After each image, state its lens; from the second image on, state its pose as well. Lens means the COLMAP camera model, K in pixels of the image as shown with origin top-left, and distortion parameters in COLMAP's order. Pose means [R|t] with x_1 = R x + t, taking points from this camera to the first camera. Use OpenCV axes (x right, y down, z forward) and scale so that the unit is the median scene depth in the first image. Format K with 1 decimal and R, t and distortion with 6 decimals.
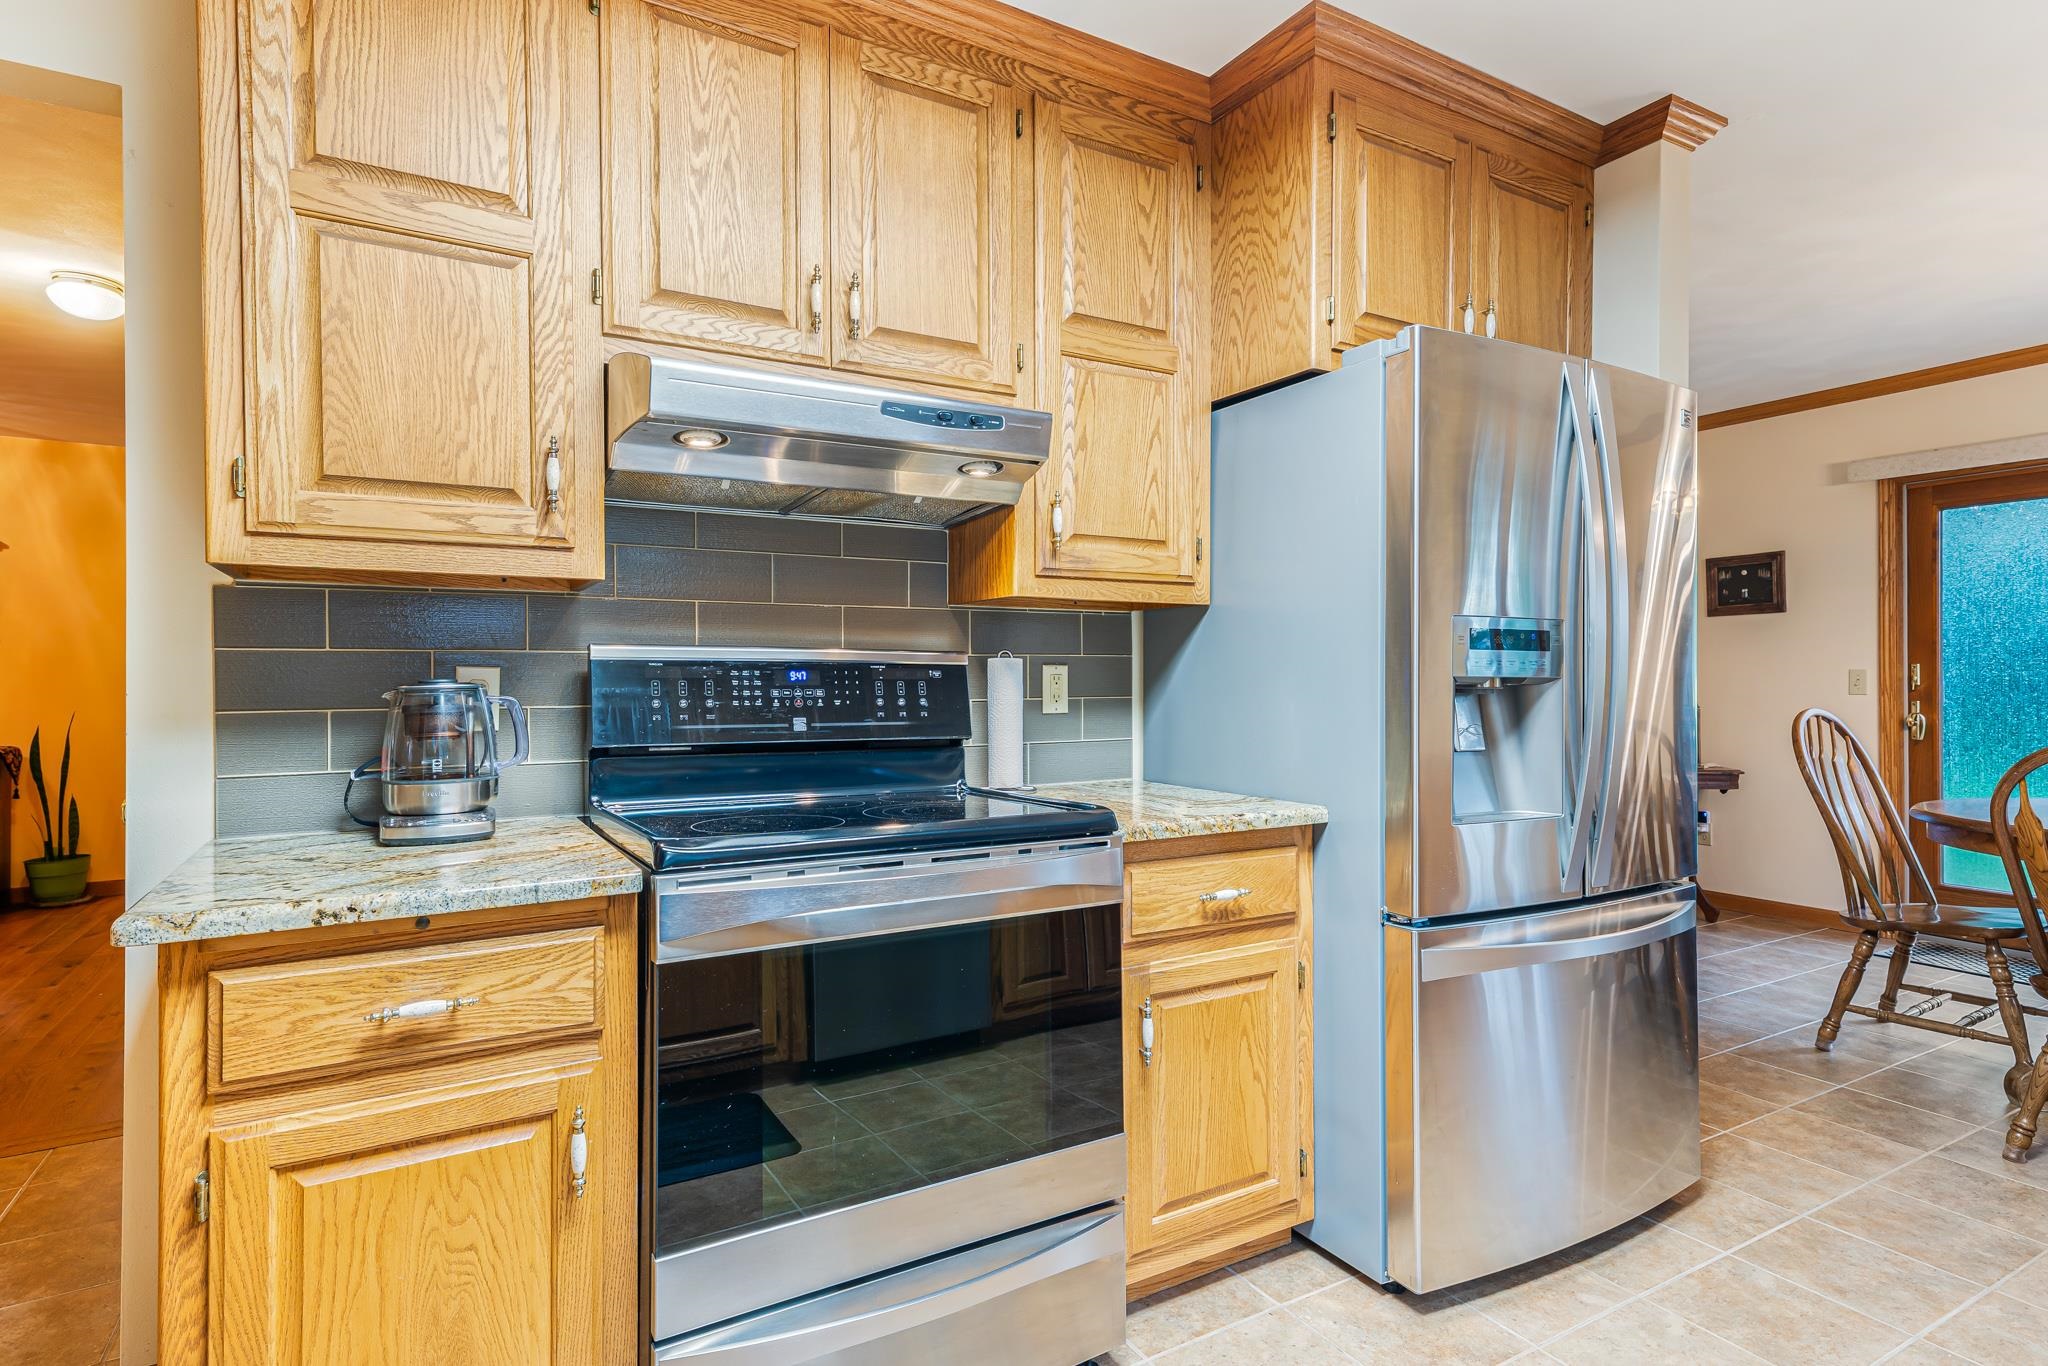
lens RADIAL K [[1068.0, 0, 1004.1], [0, 1068.0, 677.8], [0, 0, 1]] dist [0.015639, 0.000554]
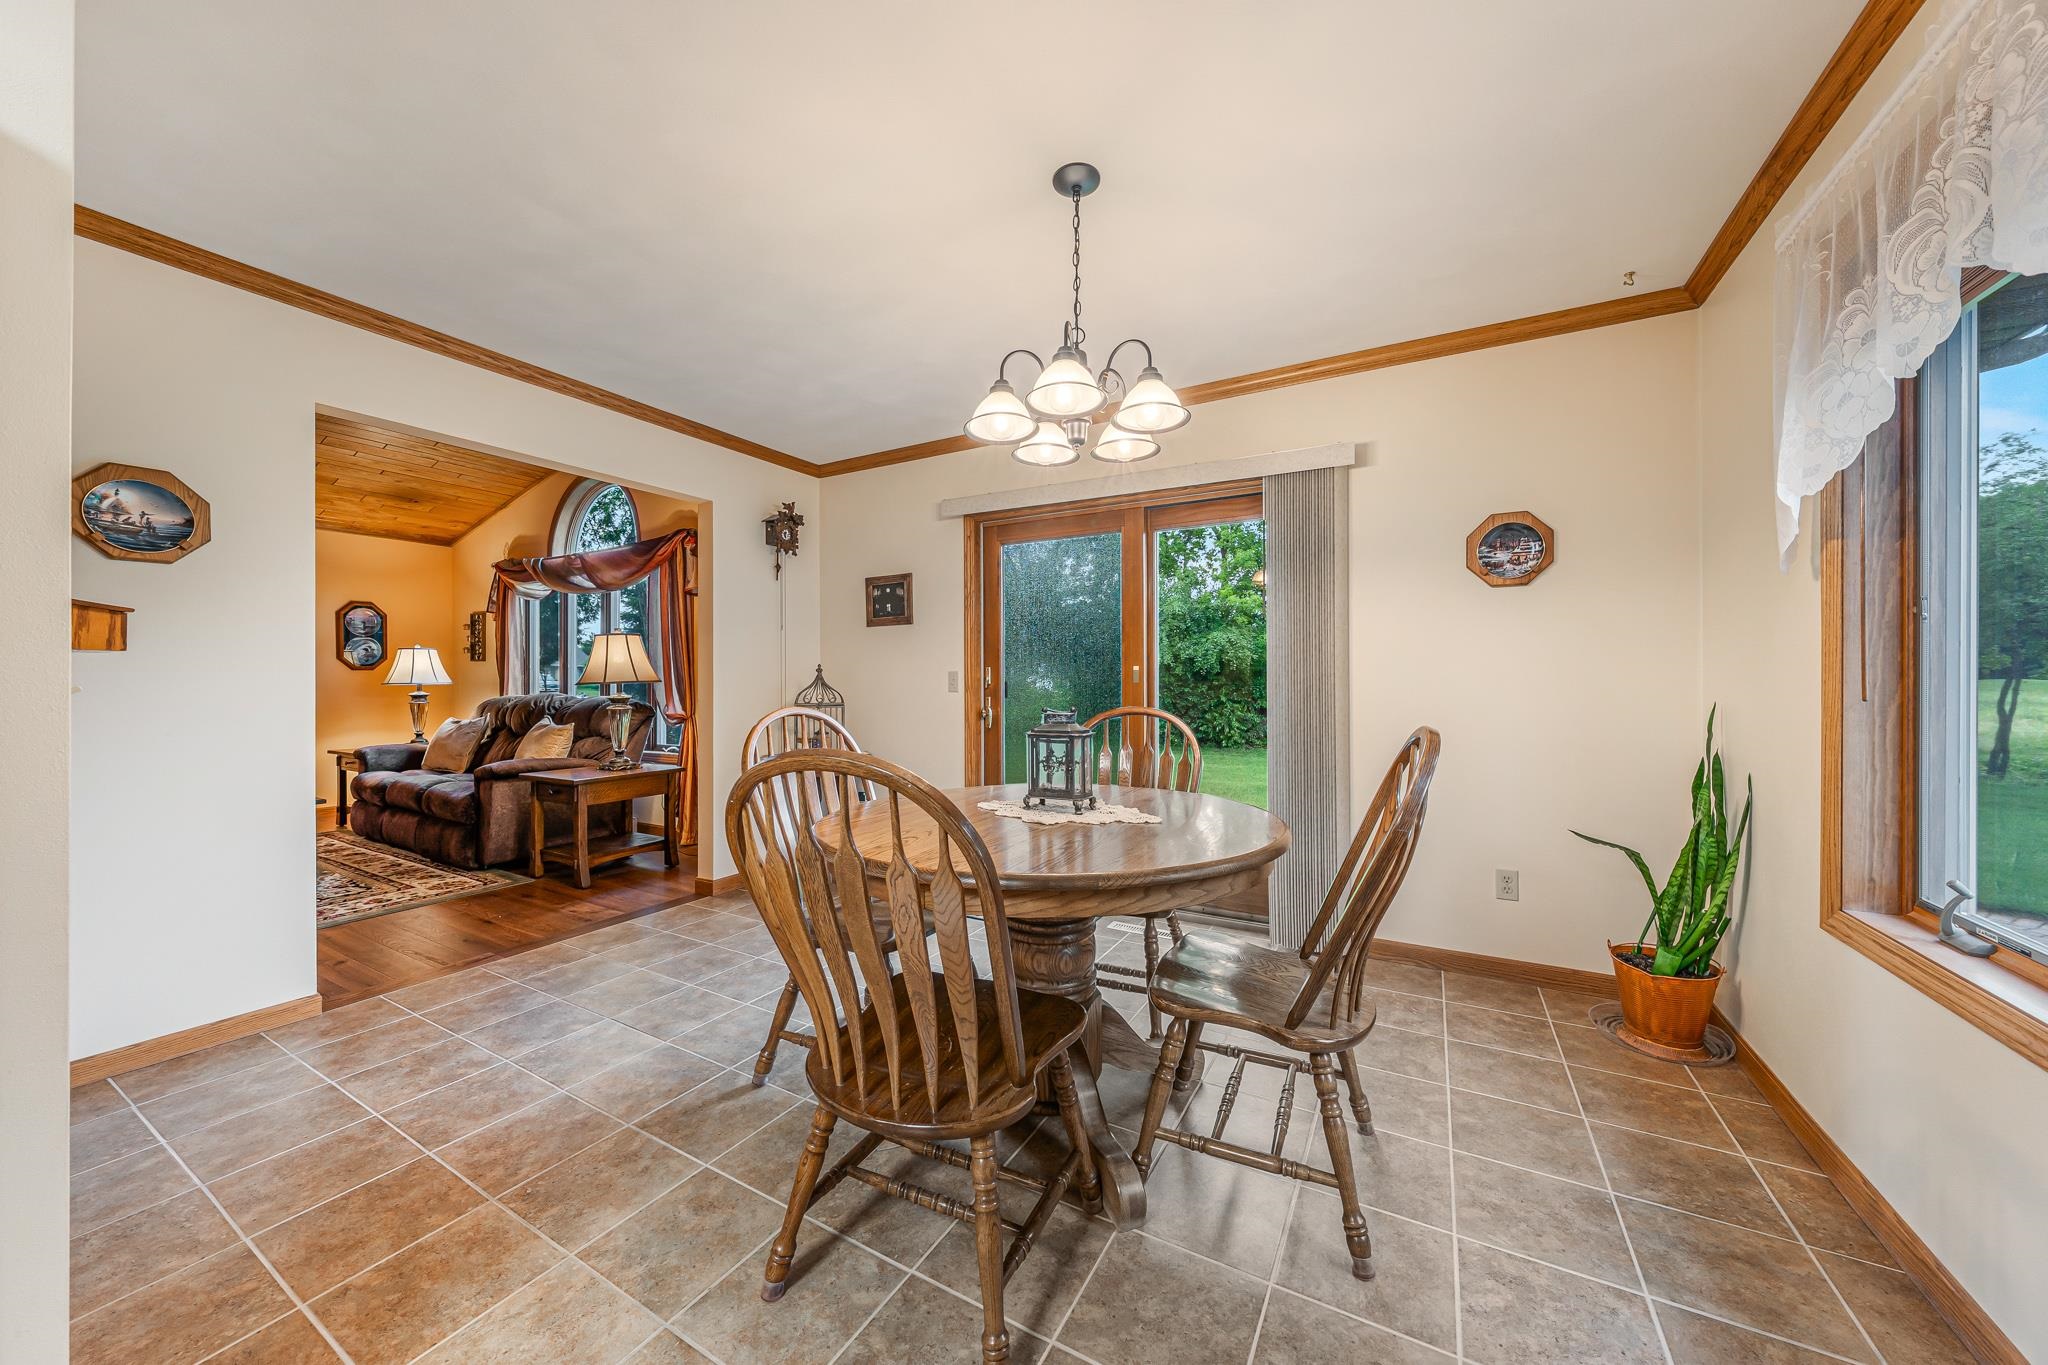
lens RADIAL K [[712.3, 0, 1033.5], [0, 712.3, 680.6], [0, 0, 1]] dist [-0.002215, 0.000808]
pose [[0.859831, 0.001173, 0.510578, 1.008895], [0.001402, 0.999988, -0.004659, 0.014309], [-0.510577, 0.004722, 0.859819, 0.571337]]
